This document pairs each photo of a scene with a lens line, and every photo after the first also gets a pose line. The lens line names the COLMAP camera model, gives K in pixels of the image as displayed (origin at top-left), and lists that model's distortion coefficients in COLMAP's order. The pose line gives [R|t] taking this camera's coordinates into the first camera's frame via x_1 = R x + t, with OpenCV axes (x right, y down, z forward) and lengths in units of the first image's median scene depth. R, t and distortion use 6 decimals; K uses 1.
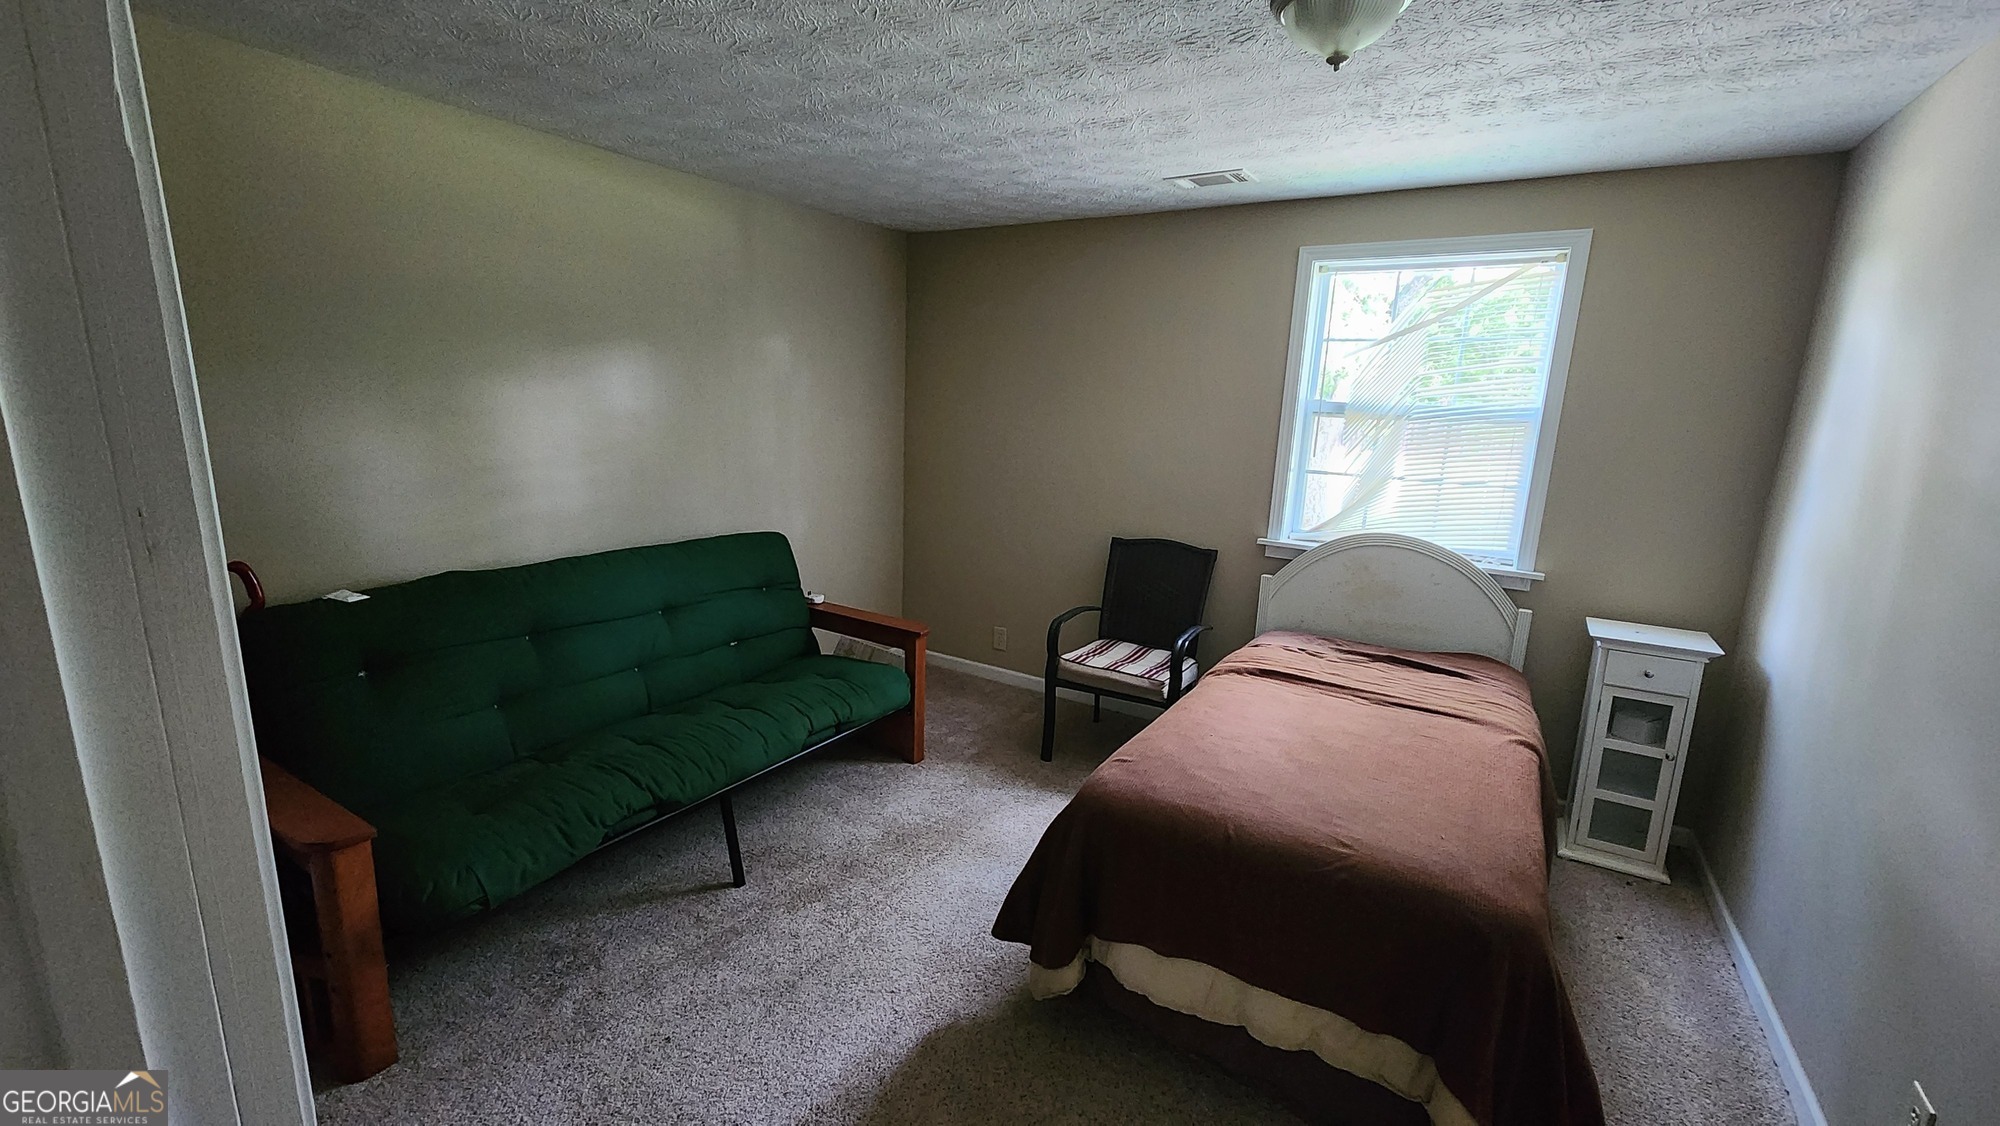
lens RADIAL K [[810.6, 0, 996.6], [0, 810.6, 566.9], [0, 0, 1]] dist [0.001015, 0.000023]
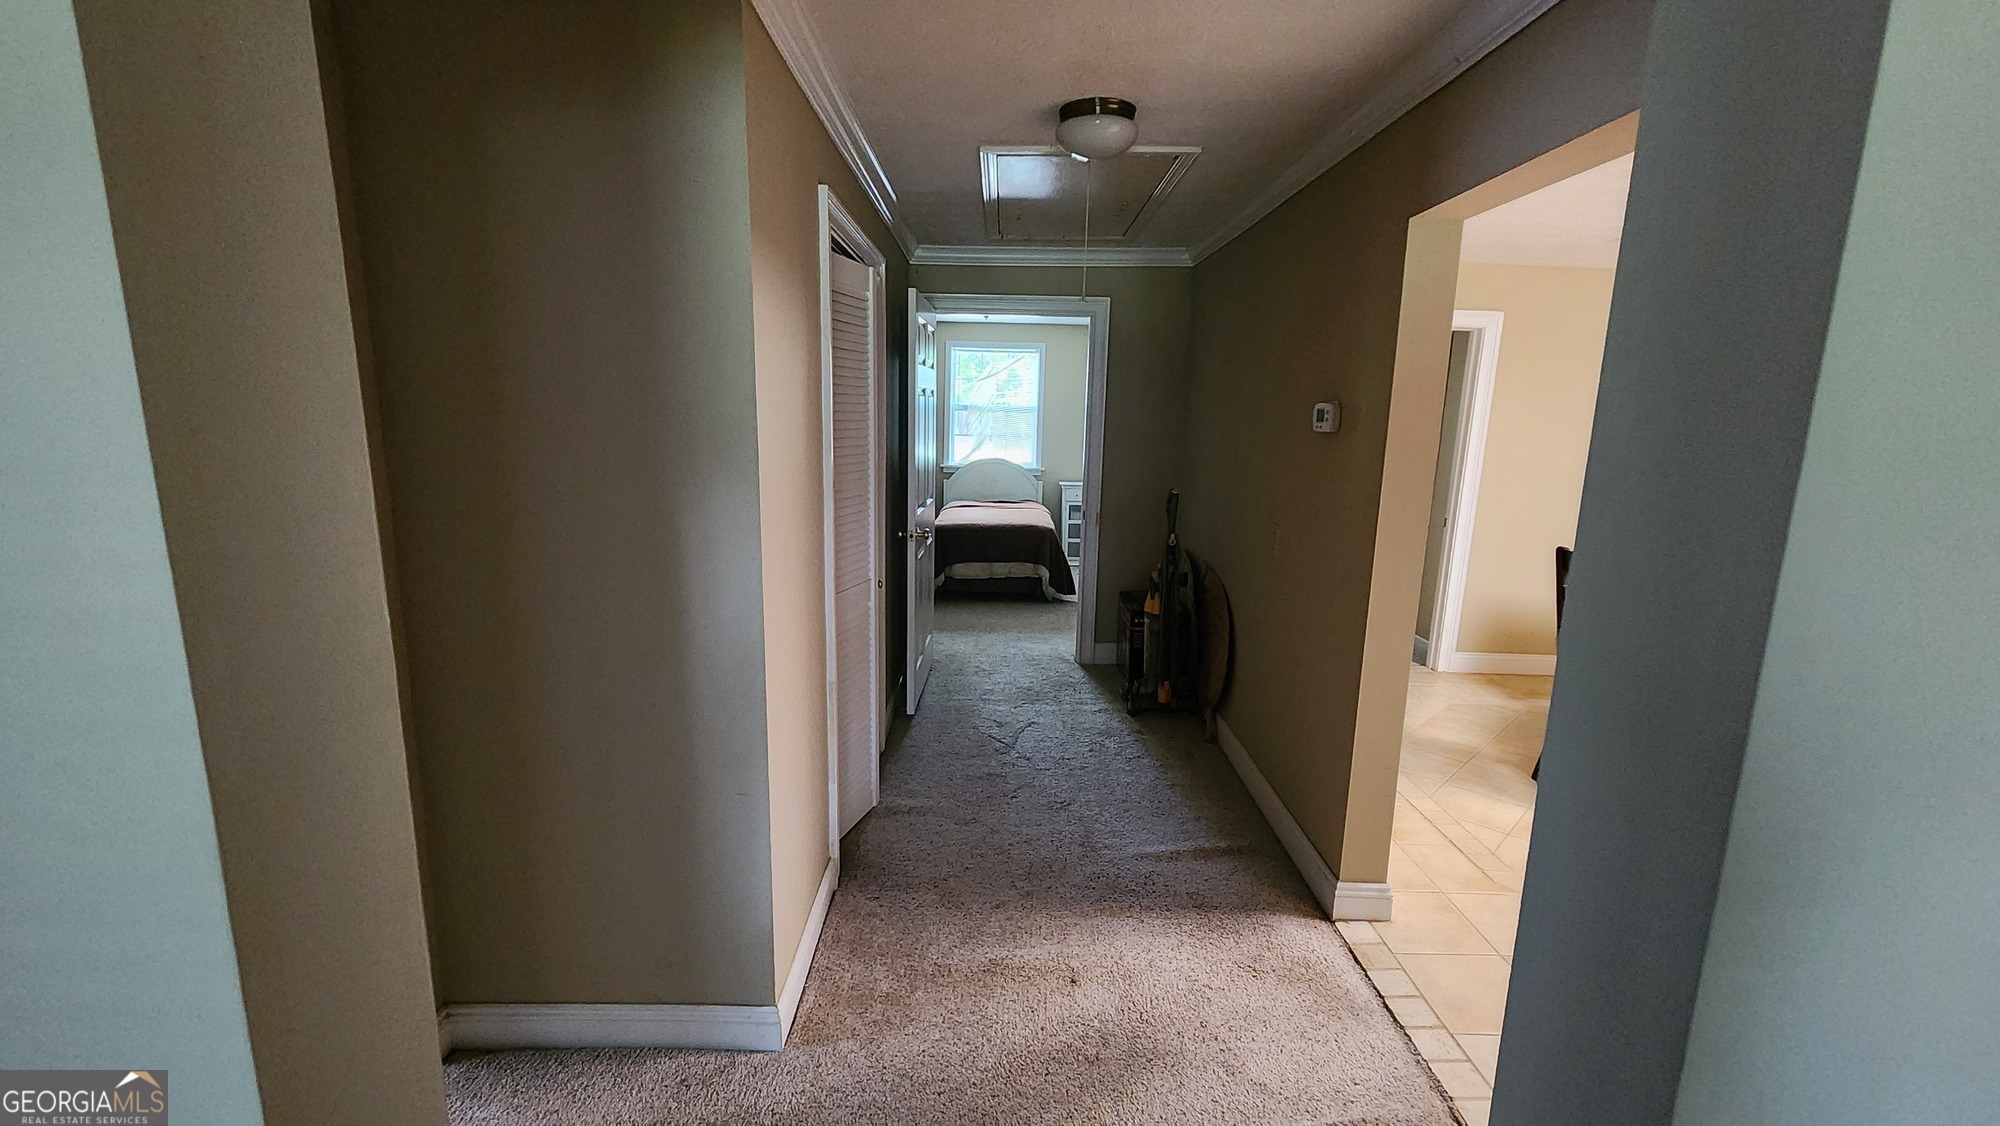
lens RADIAL K [[810.6, 0, 1000.1], [0, 810.6, 565.4], [0, 0, 1]] dist [0.001015, 0.000023]
pose [[0.847255, -0.116567, 0.518239, -0.883960], [0.123930, 0.992078, 0.020537, 0.259210], [-0.516528, 0.046825, 0.854989, -1.214828]]
